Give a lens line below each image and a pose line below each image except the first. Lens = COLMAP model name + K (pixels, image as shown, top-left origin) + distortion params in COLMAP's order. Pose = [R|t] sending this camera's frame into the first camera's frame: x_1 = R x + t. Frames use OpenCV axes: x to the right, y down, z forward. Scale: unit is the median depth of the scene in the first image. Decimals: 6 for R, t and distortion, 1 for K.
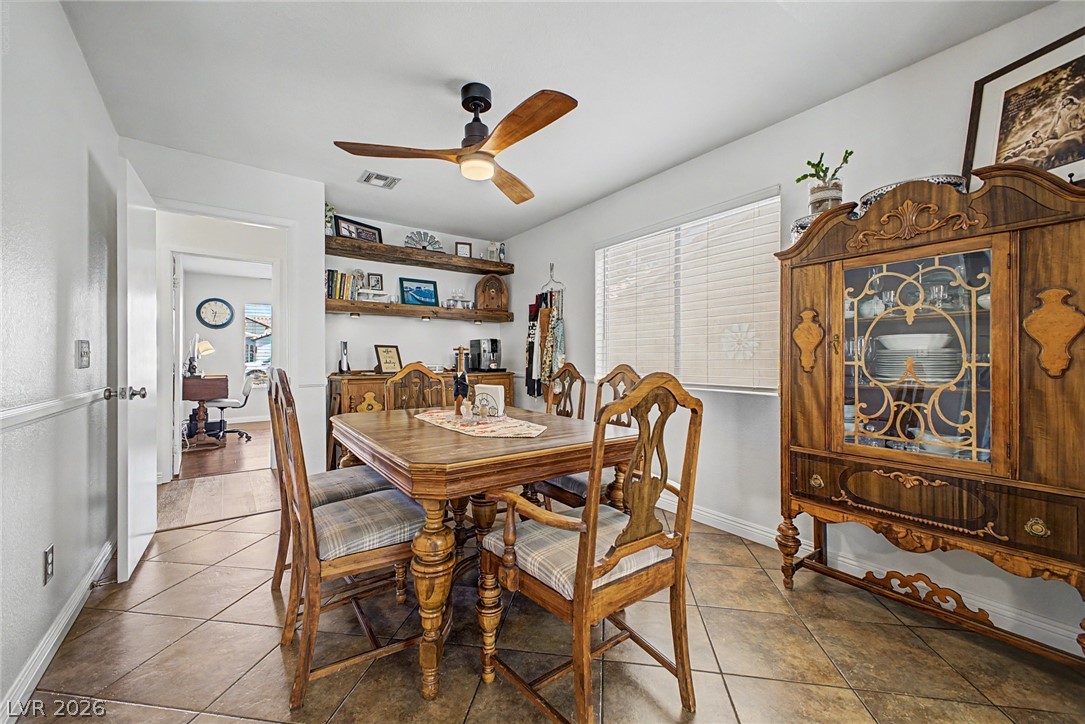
lens RADIAL K [[431.7, 0, 536.2], [0, 431.7, 356.3], [0, 0, 1]] dist [0.013448, -0.004402]
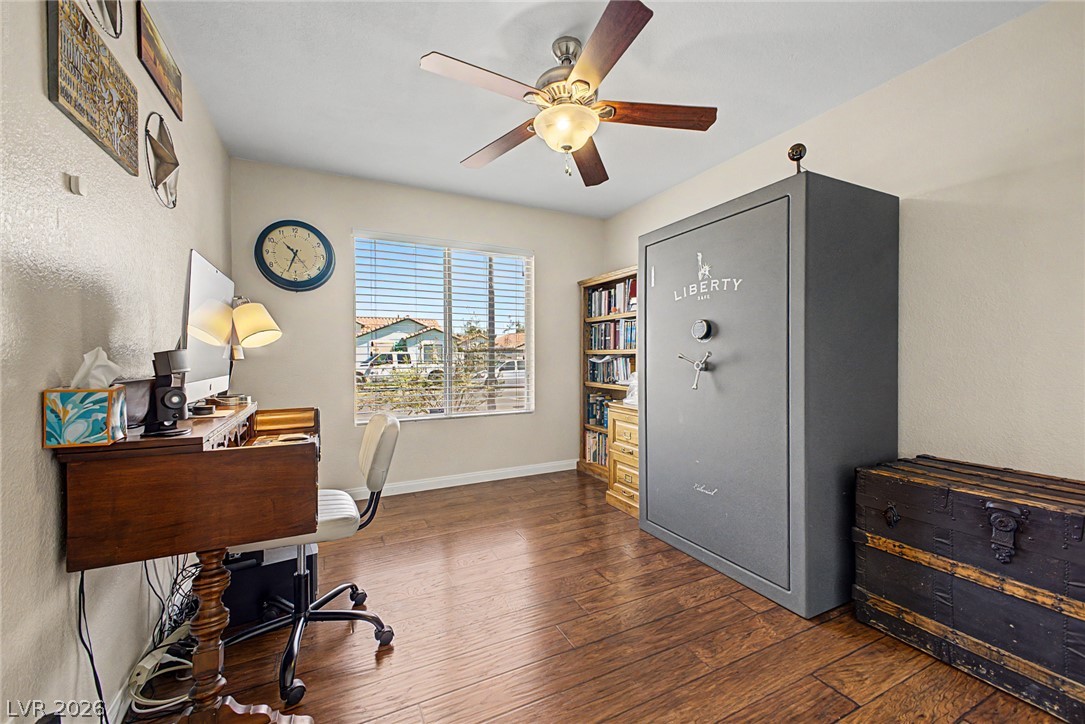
lens RADIAL K [[431.7, 0, 539.0], [0, 431.7, 358.8], [0, 0, 1]] dist [0.013448, -0.004402]
pose [[0.987495, 0.002491, -0.157628, -0.439361], [-0.001604, 0.999982, 0.005754, -0.000190], [0.157640, -0.005430, 0.987482, 0.624111]]
